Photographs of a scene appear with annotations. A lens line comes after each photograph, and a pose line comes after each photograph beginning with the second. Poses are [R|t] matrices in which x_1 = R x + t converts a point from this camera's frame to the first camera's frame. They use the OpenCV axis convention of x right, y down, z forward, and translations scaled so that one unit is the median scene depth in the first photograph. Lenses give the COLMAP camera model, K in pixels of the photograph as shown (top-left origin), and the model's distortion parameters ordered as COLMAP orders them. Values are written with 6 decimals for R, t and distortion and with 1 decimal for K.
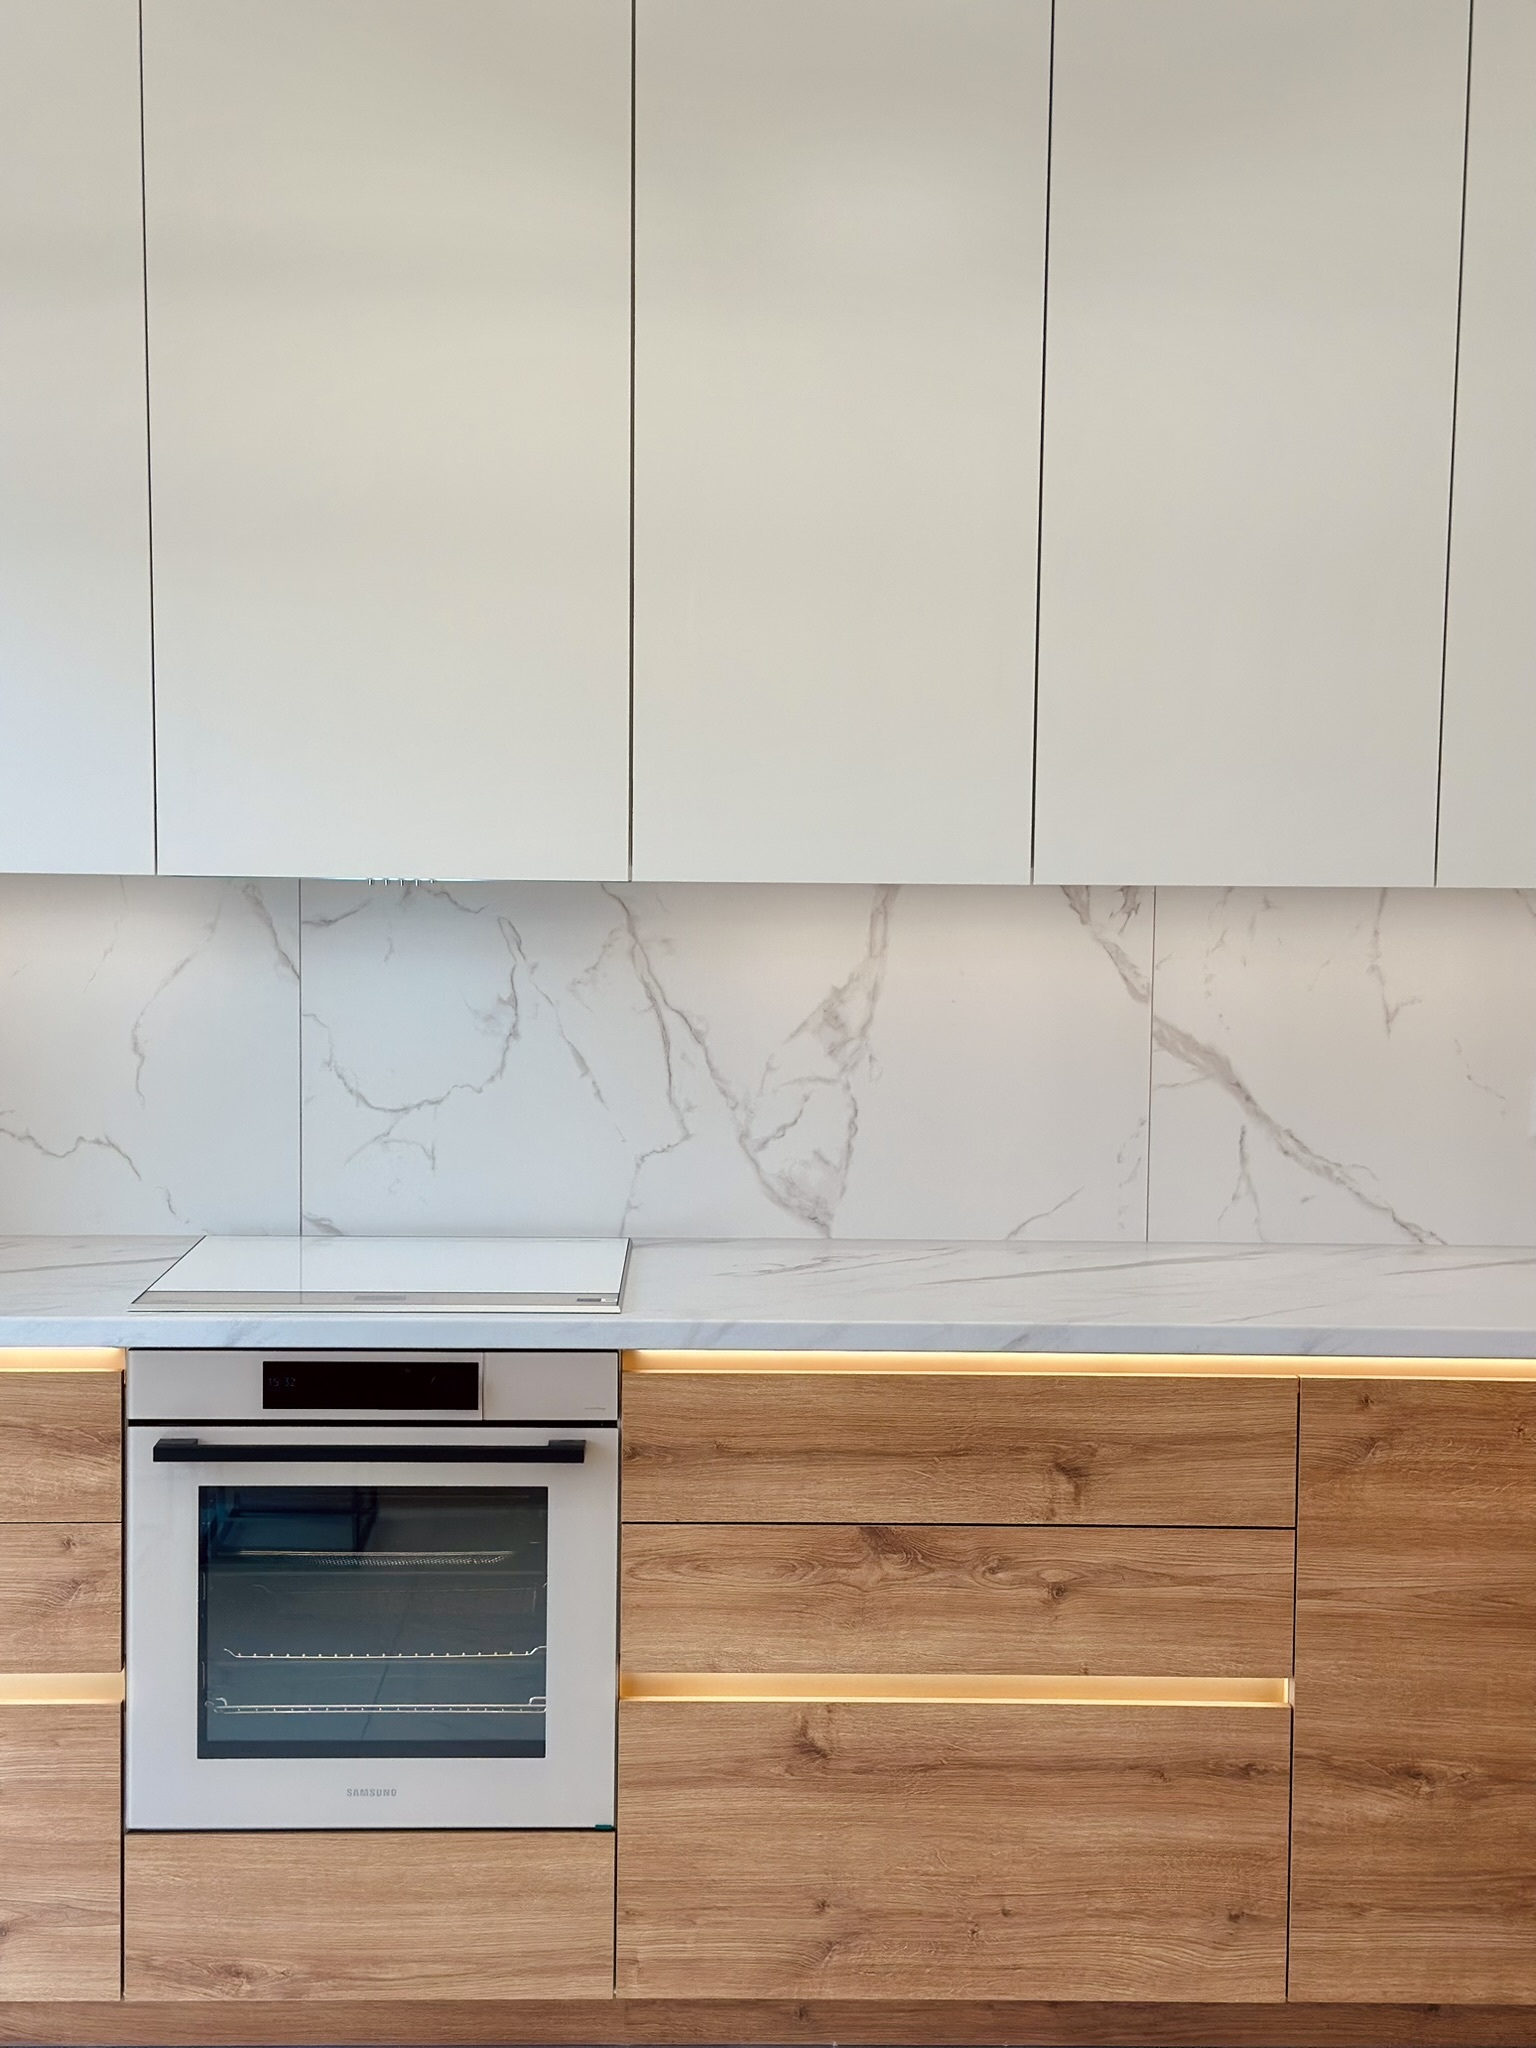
lens RADIAL K [[2854.5, 0, 768.3], [0, 2854.5, 1036.3], [0, 0, 1]] dist [0.152689, -0.102371]
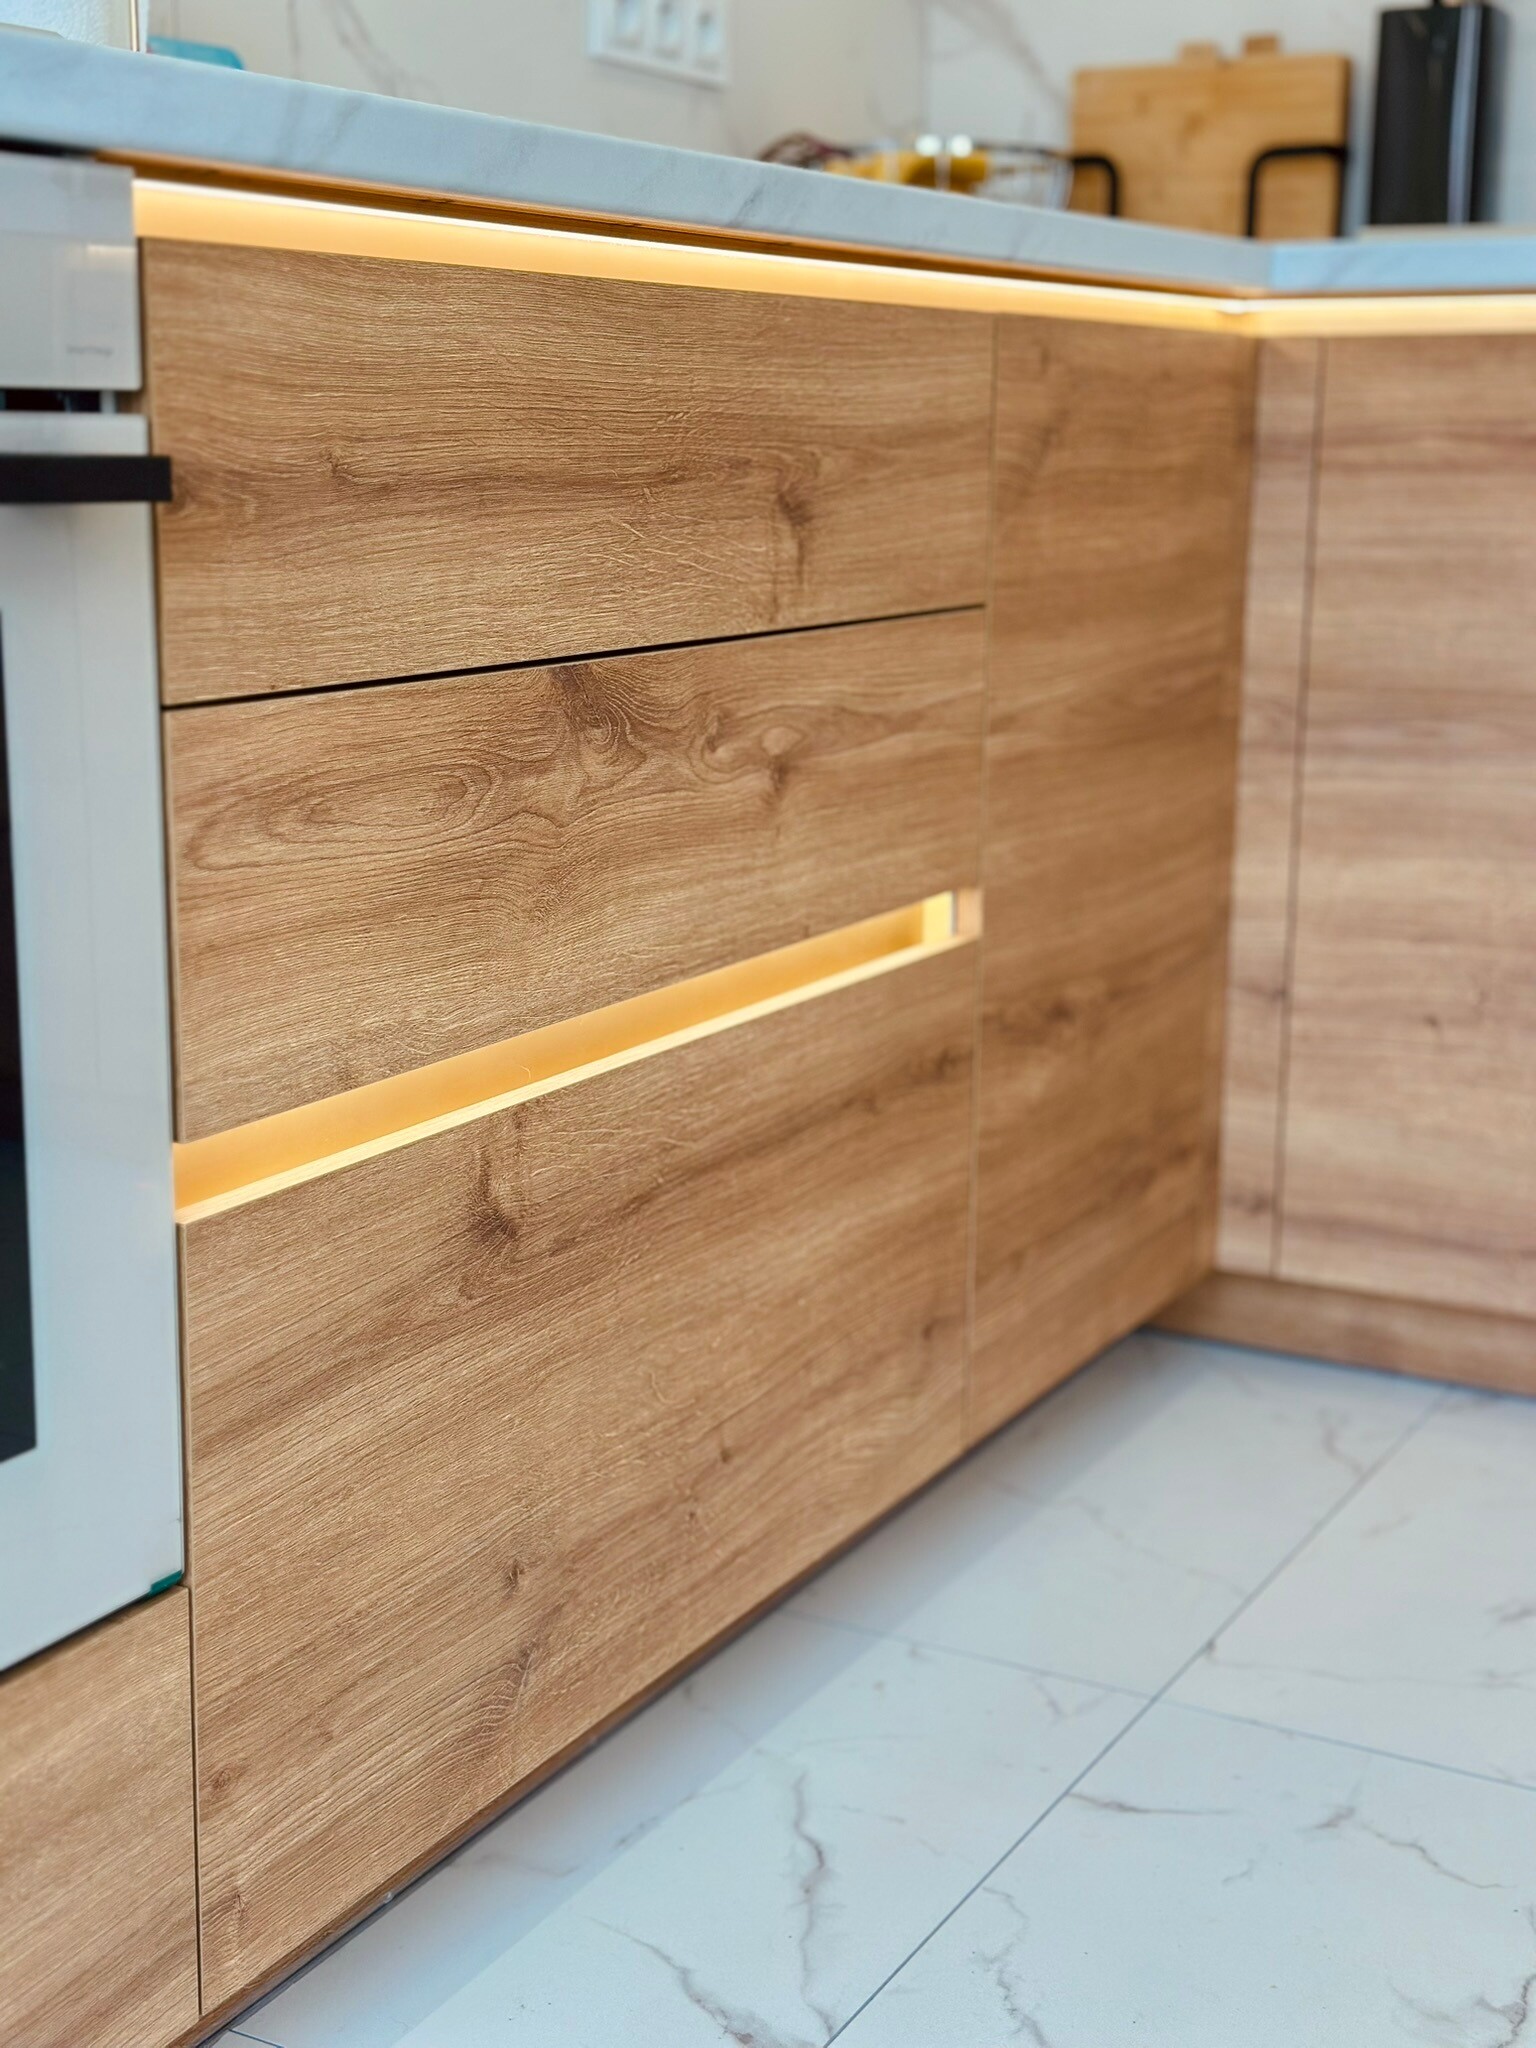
lens RADIAL K [[2854.5, 0, 768.3], [0, 2854.5, 1036.3], [0, 0, 1]] dist [0.152689, -0.102371]
pose [[0.489519, -0.189108, 0.851240, -0.308258], [0.075334, 0.981722, 0.174773, 0.151951], [-0.868732, -0.021427, 0.494818, 0.761668]]
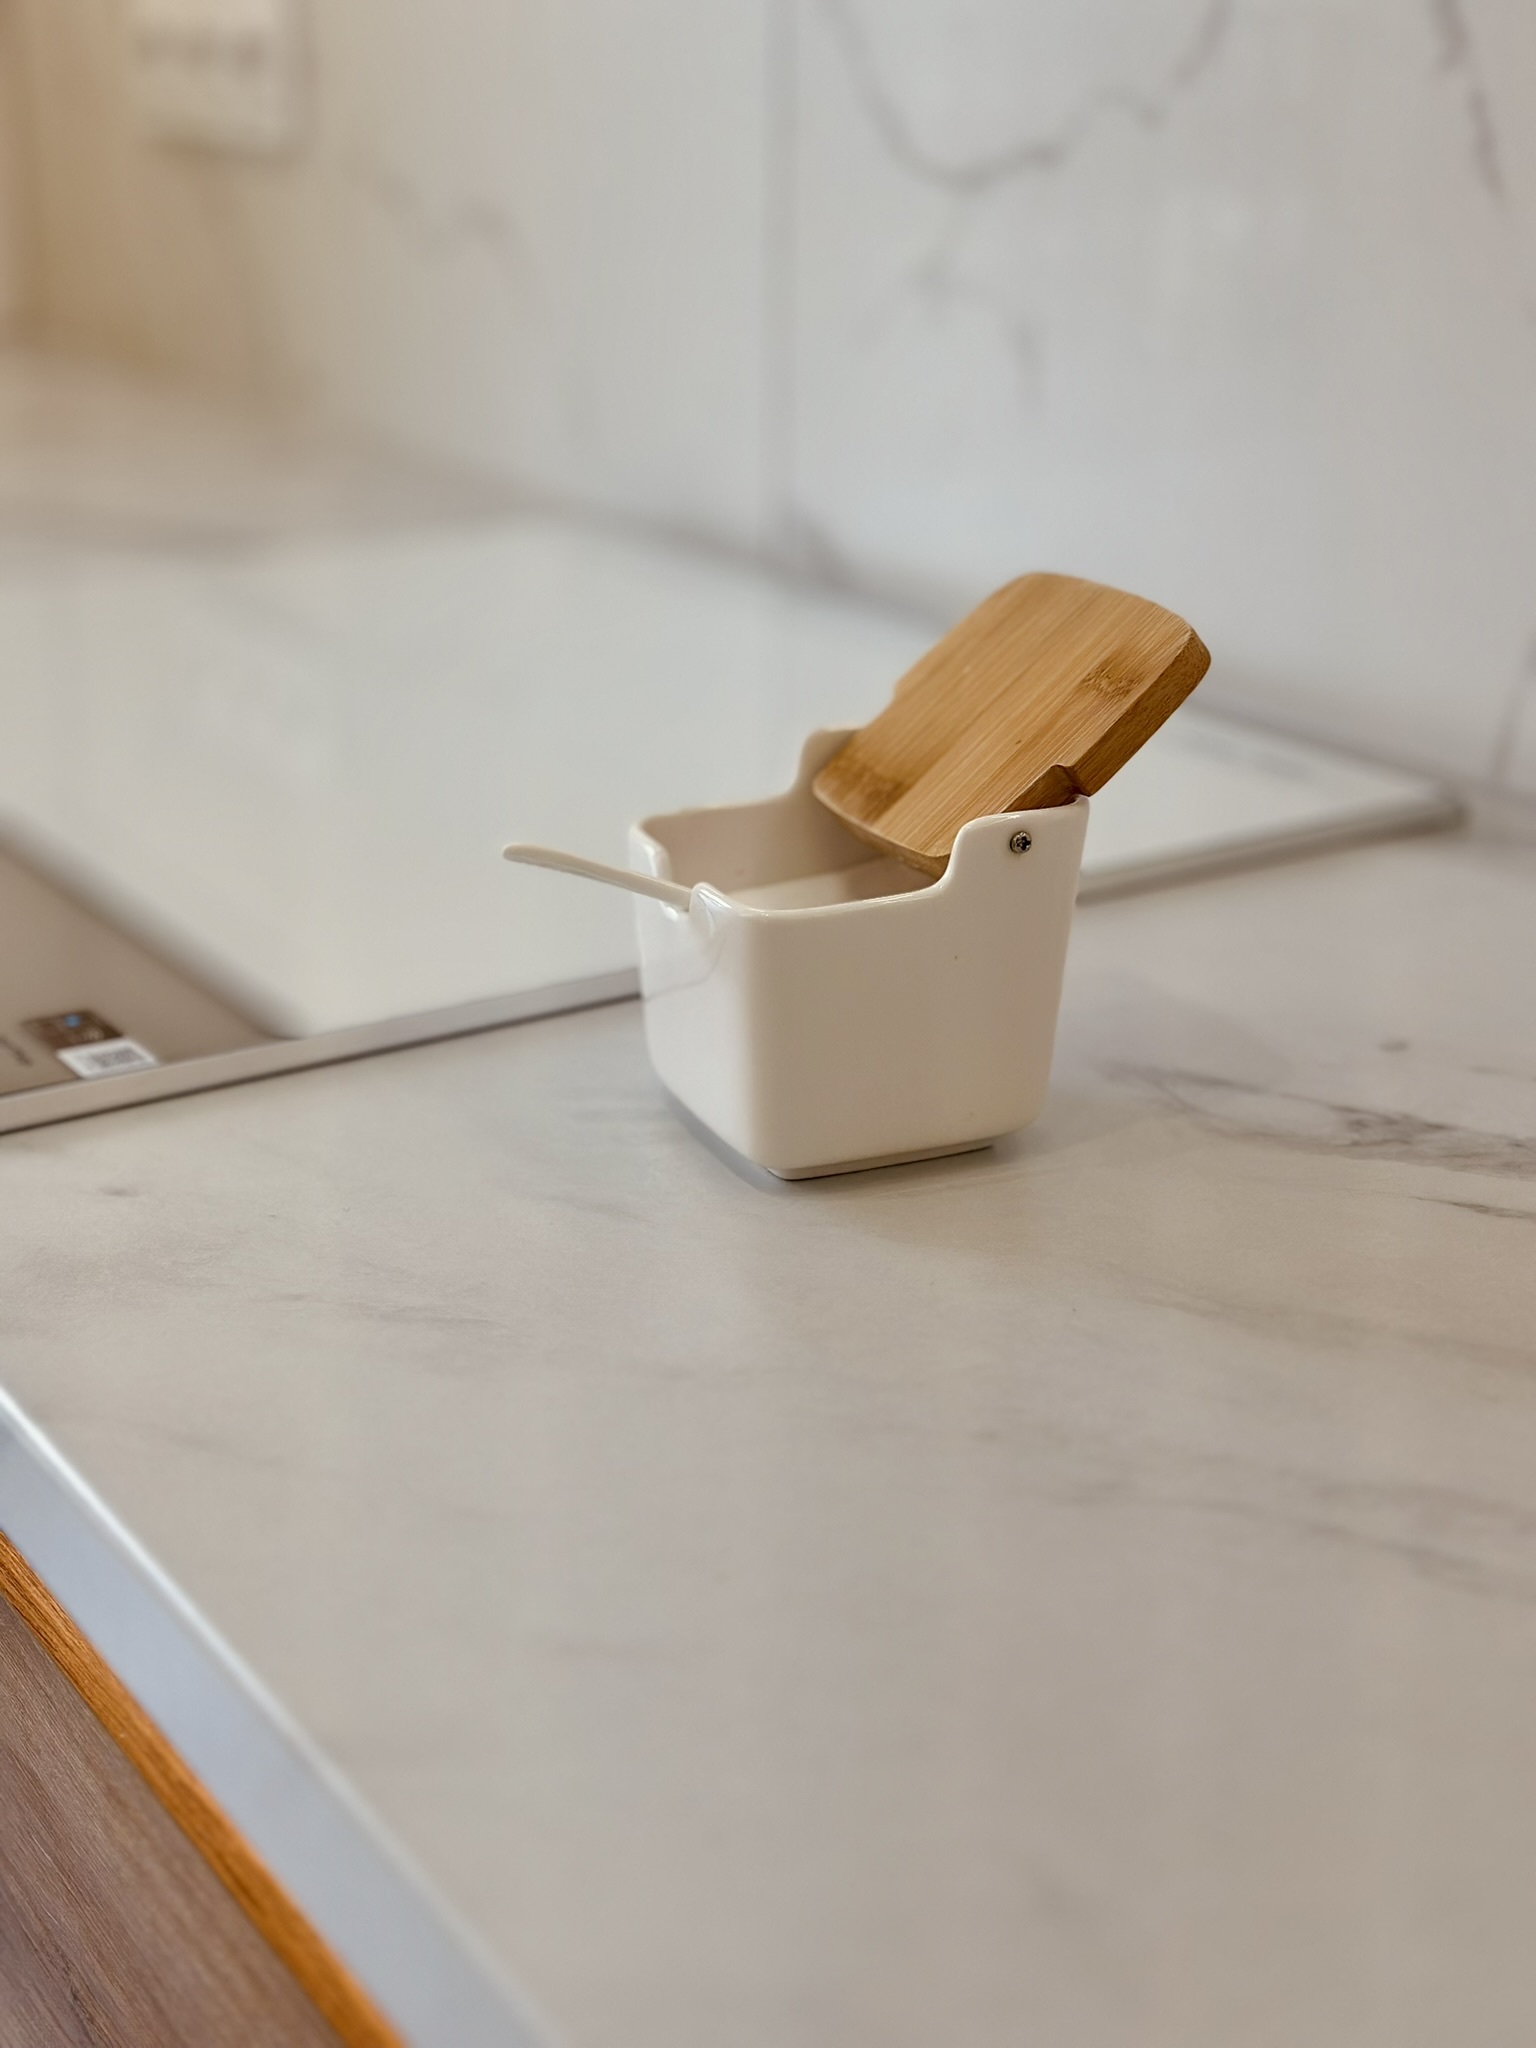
lens RADIAL K [[2854.5, 0, 768.3], [0, 2854.5, 1036.3], [0, 0, 1]] dist [0.152689, -0.102371]
pose [[0.530106, 0.291059, -0.796412, 0.134284], [-0.071210, 0.951205, 0.300231, 0.024974], [0.844936, -0.102442, 0.524966, 0.934311]]
